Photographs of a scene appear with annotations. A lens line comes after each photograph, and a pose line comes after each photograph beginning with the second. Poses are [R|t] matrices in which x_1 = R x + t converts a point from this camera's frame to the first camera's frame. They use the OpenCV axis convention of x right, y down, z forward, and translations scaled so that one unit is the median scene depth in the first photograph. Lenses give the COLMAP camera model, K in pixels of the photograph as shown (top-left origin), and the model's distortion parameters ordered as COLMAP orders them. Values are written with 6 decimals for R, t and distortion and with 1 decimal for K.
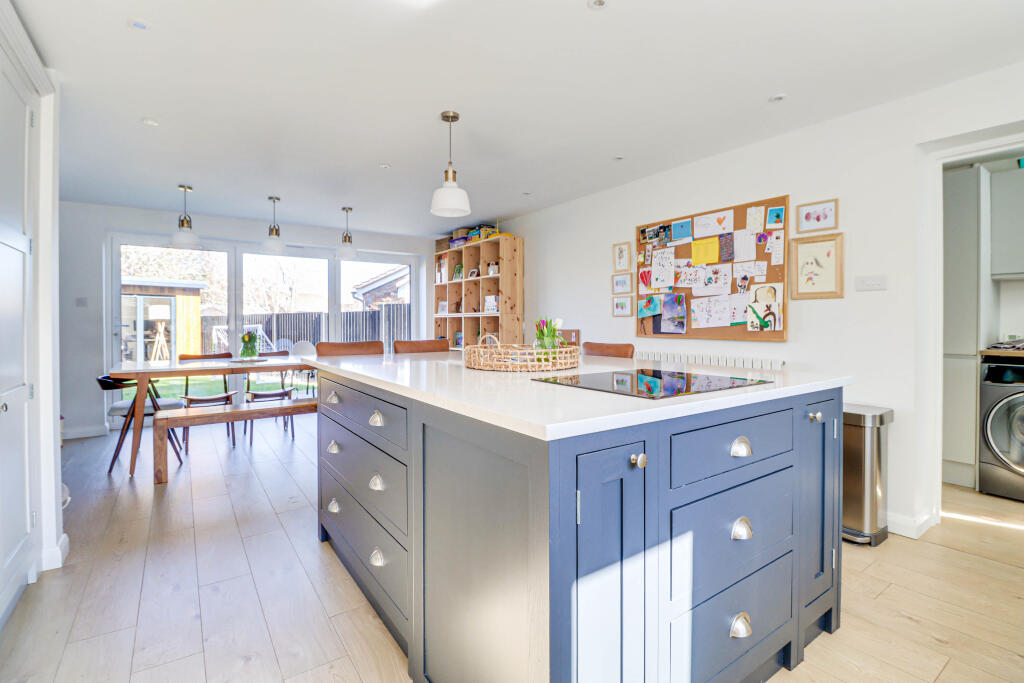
lens RADIAL K [[476.9, 0, 510.0], [0, 476.9, 326.7], [0, 0, 1]] dist [0.001499, -0.012530]
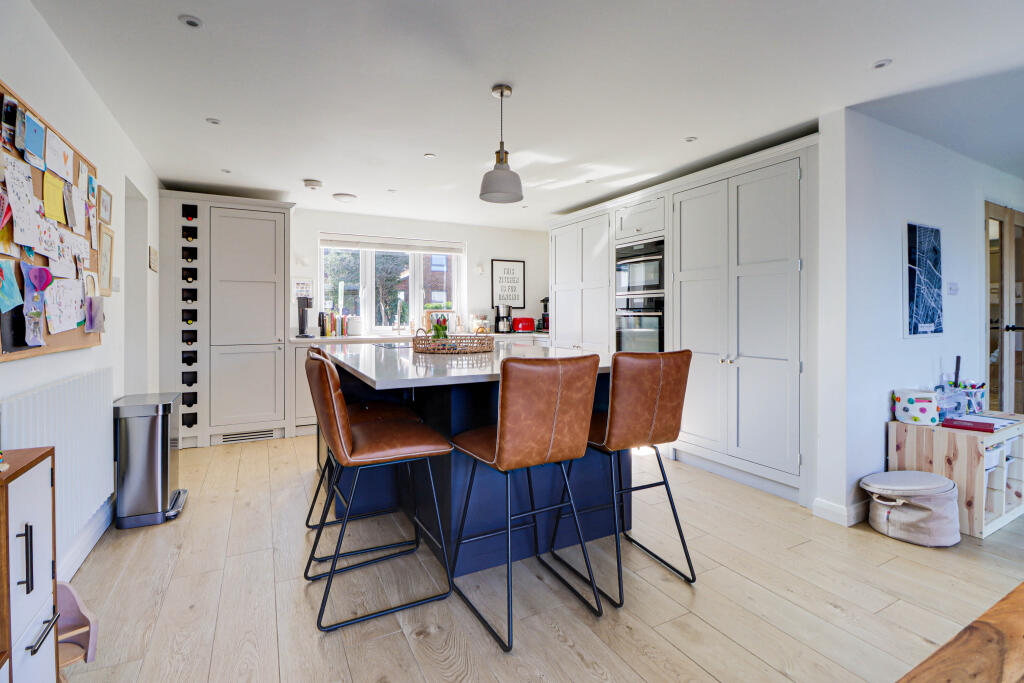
lens RADIAL K [[471.3, 0, 522.8], [0, 471.3, 316.3], [0, 0, 1]] dist [0.000112, -0.012944]
pose [[-0.993605, 0.001613, 0.112899, -0.221695], [0.002983, 0.999924, 0.011964, -0.022846], [-0.112871, 0.012225, -0.993534, 1.561532]]
